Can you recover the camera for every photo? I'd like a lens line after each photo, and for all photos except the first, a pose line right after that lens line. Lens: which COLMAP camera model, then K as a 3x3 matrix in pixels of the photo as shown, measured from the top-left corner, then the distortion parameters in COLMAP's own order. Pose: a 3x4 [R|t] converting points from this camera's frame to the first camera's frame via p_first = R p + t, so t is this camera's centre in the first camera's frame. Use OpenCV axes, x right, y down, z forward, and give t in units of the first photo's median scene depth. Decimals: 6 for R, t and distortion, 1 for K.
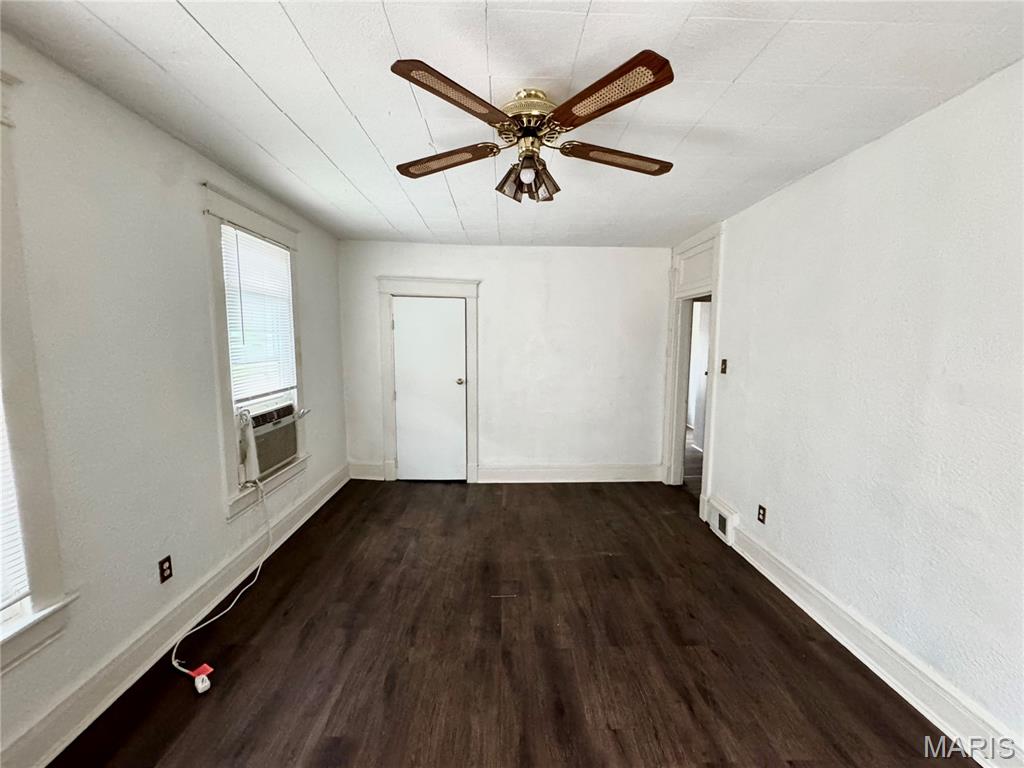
lens RADIAL K [[407.9, 0, 511.8], [0, 407.9, 382.7], [0, 0, 1]] dist [-0.003458, 0.000163]
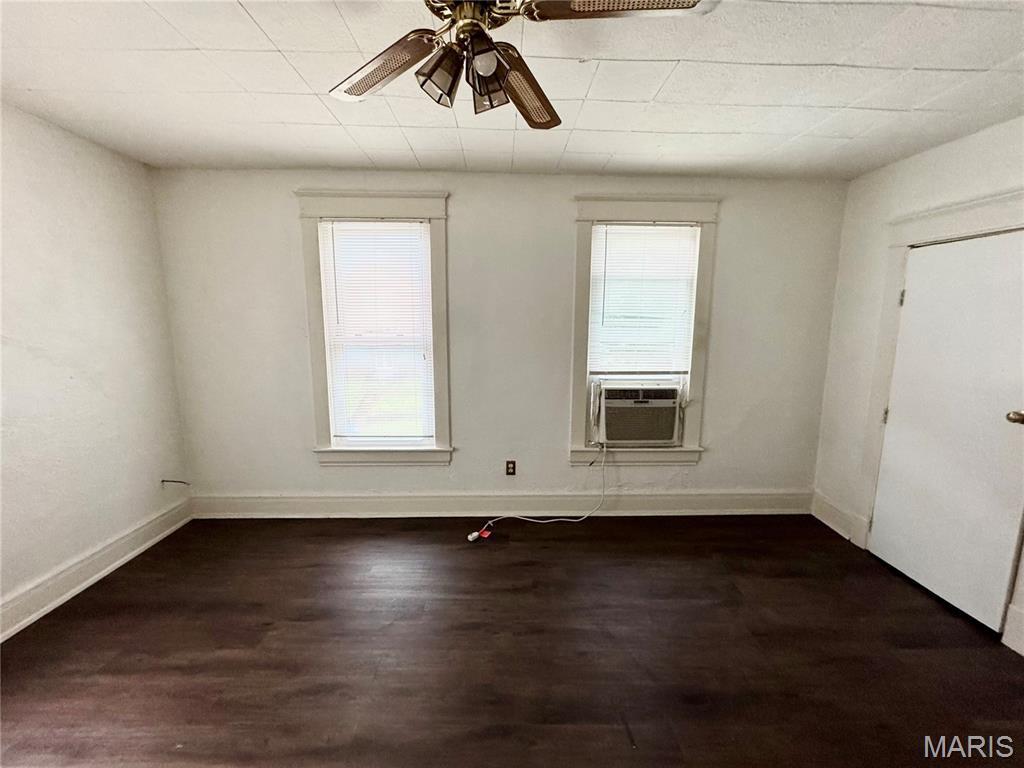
lens RADIAL K [[407.9, 0, 511.8], [0, 407.9, 382.7], [0, 0, 1]] dist [-0.003458, 0.000163]
pose [[-0.000143, 0.144262, -0.989539, 0.497434], [-0.113012, 0.983198, 0.143354, -0.068826], [0.993594, 0.111850, 0.016163, 0.709740]]
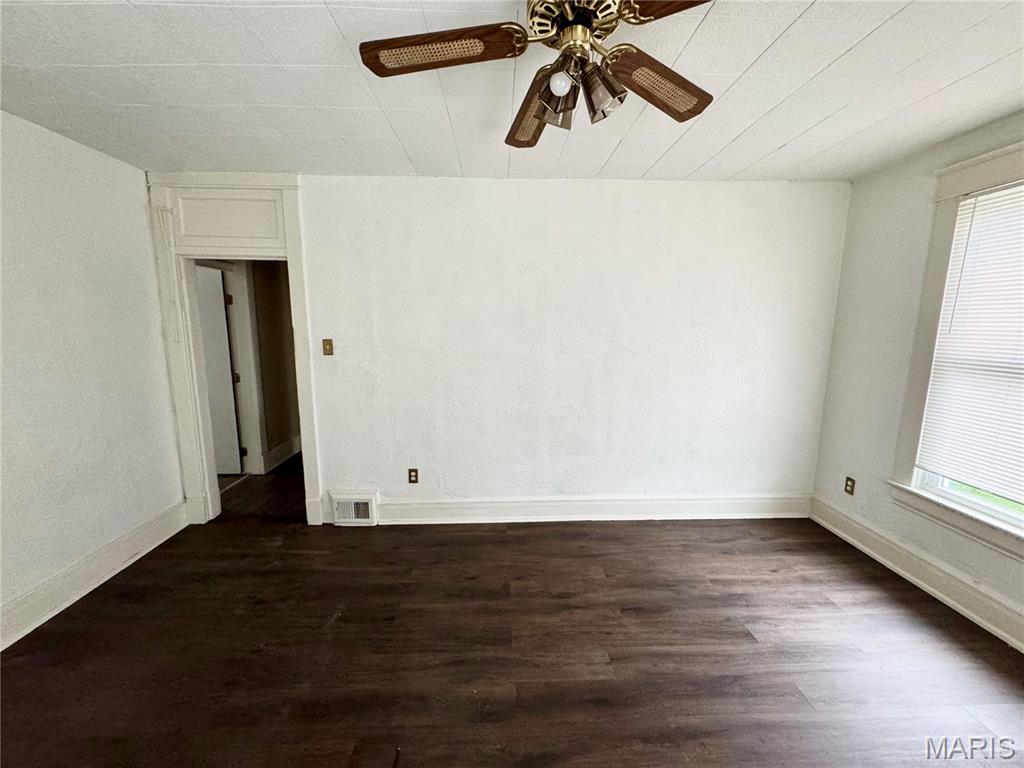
lens RADIAL K [[407.9, 0, 511.8], [0, 407.9, 382.7], [0, 0, 1]] dist [-0.003458, 0.000163]
pose [[-0.006372, -0.160149, 0.987072, -0.471765], [0.099694, 0.982073, 0.159981, -0.082303], [-0.994998, 0.099425, 0.009708, 0.737164]]
